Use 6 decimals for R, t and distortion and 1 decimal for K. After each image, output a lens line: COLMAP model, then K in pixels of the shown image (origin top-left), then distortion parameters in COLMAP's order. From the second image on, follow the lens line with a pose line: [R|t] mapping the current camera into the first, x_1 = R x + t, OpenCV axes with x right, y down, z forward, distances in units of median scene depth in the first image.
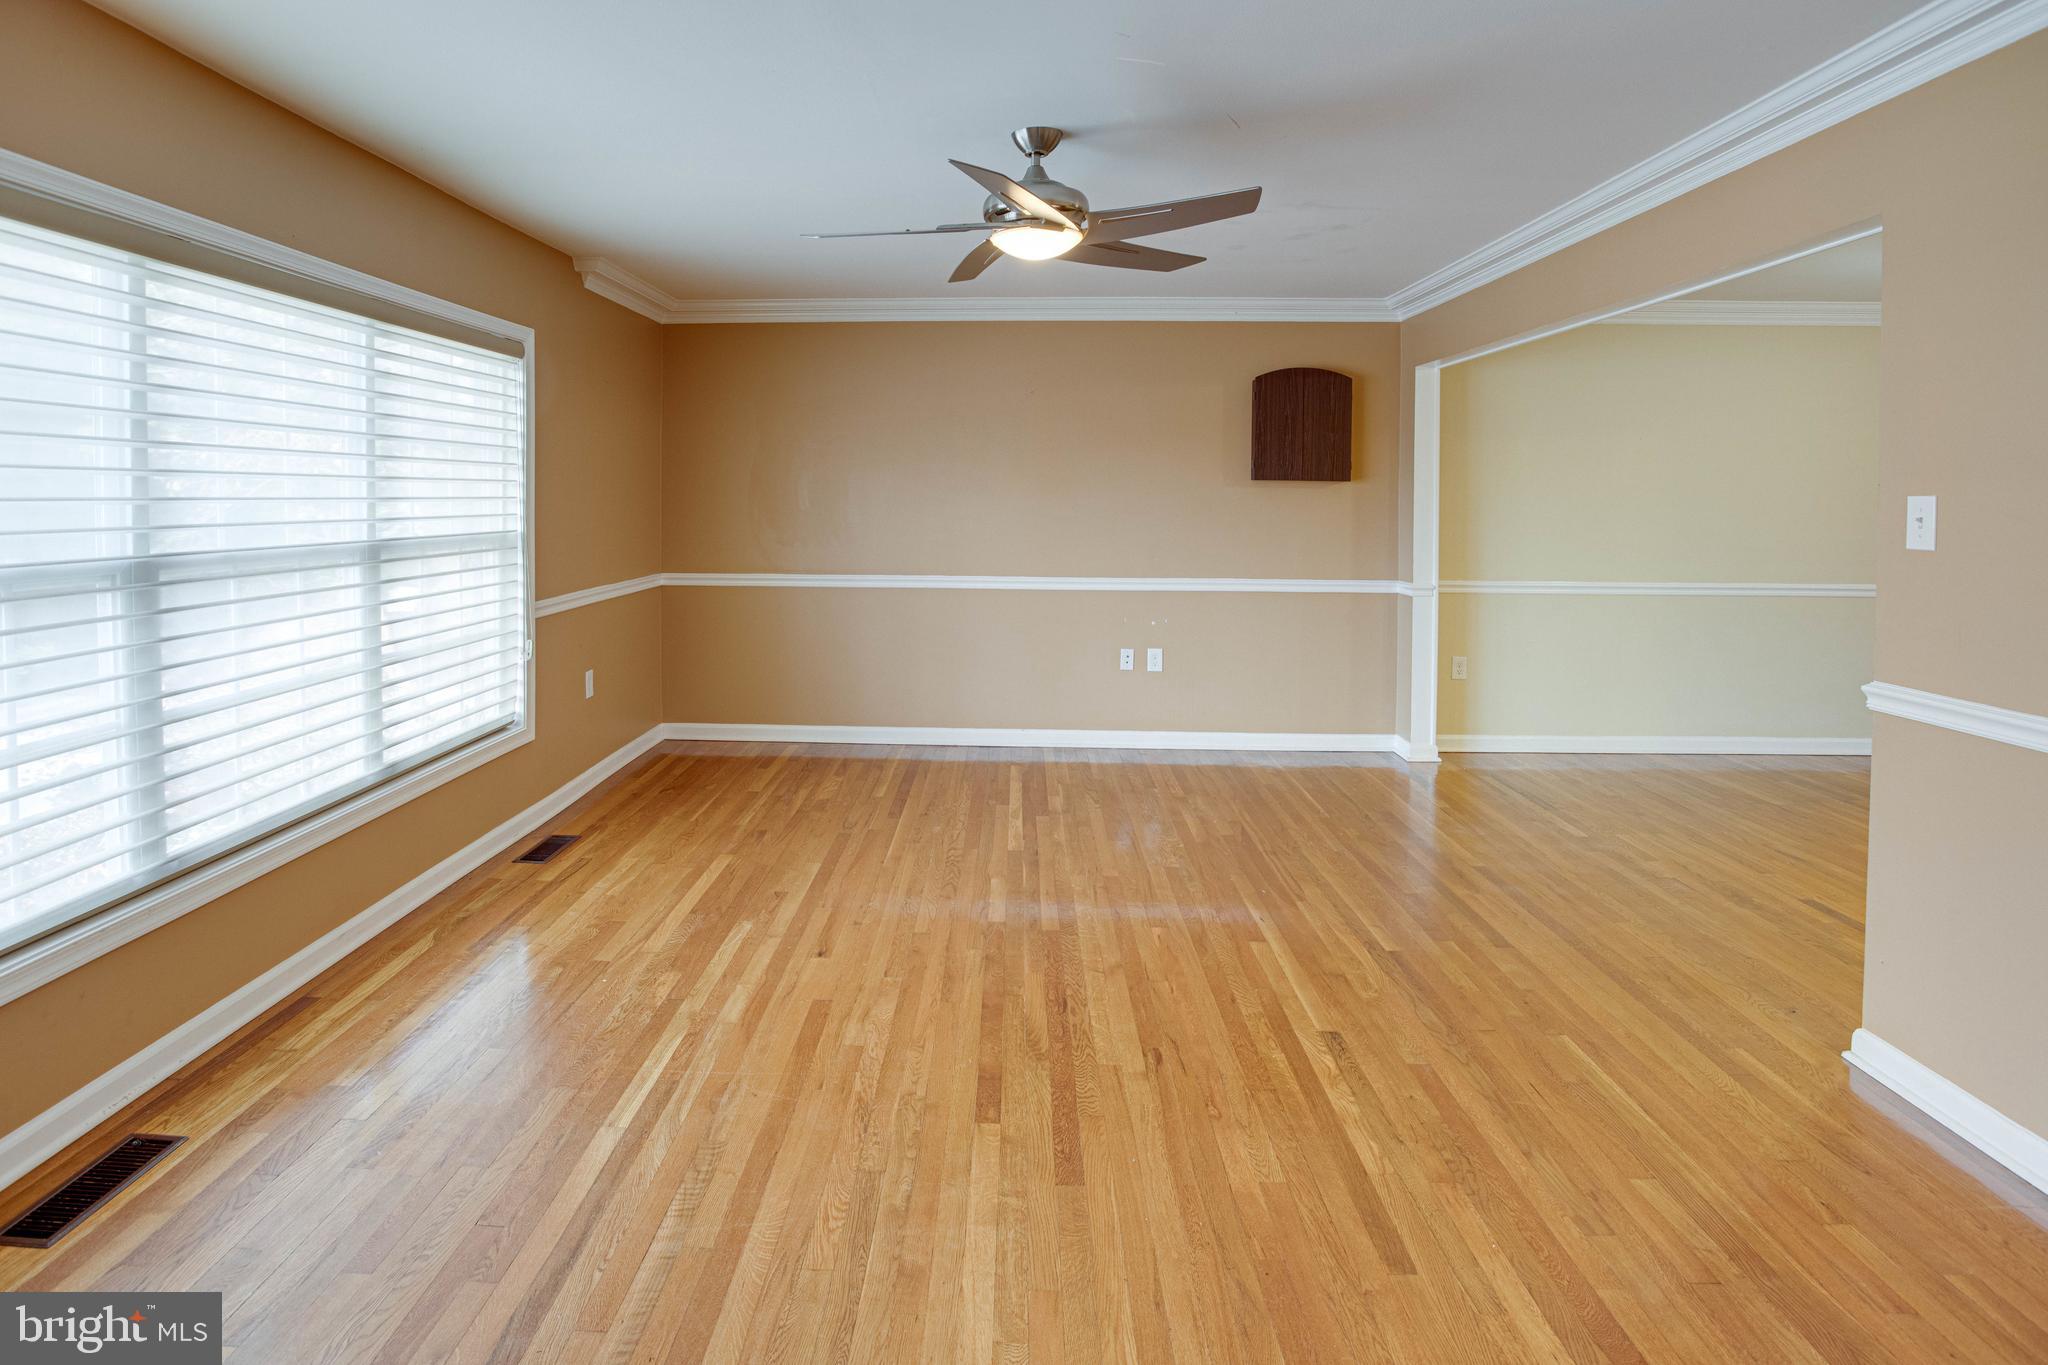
lens RADIAL K [[1044.4, 0, 1014.8], [0, 1044.4, 548.1], [0, 0, 1]] dist [-0.047587, 0.016954]
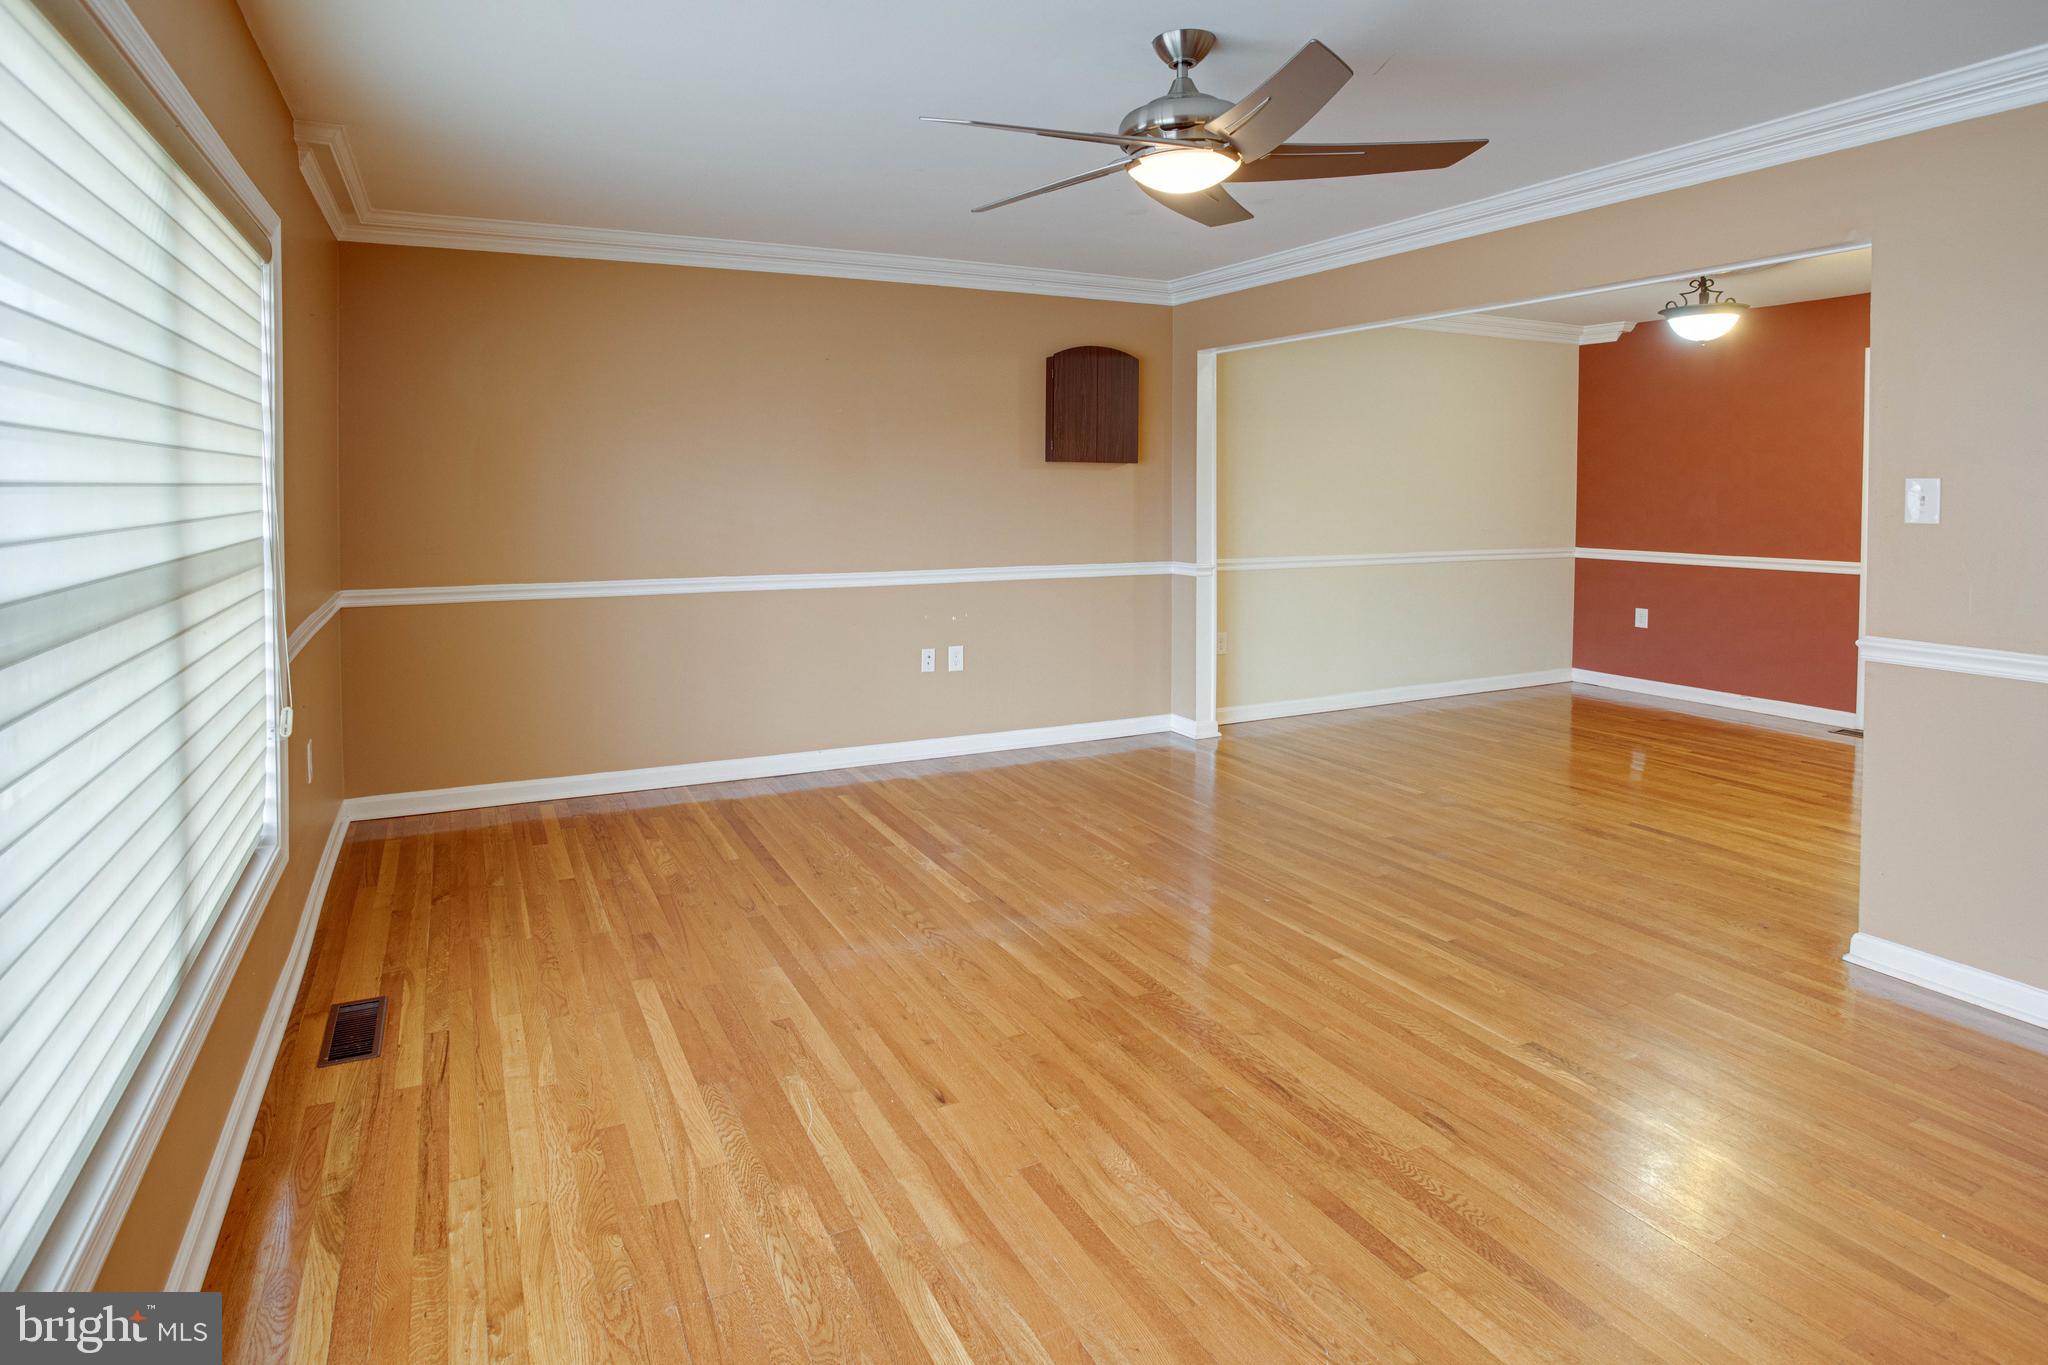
lens RADIAL K [[1040.8, 0, 942.1], [0, 1040.8, 533.5], [0, 0, 1]] dist [-0.046820, 0.013799]
pose [[0.899233, -0.026208, 0.436684, -0.496669], [0.025185, 0.999650, 0.008134, -0.018066], [-0.436744, 0.003684, 0.899578, 0.338188]]
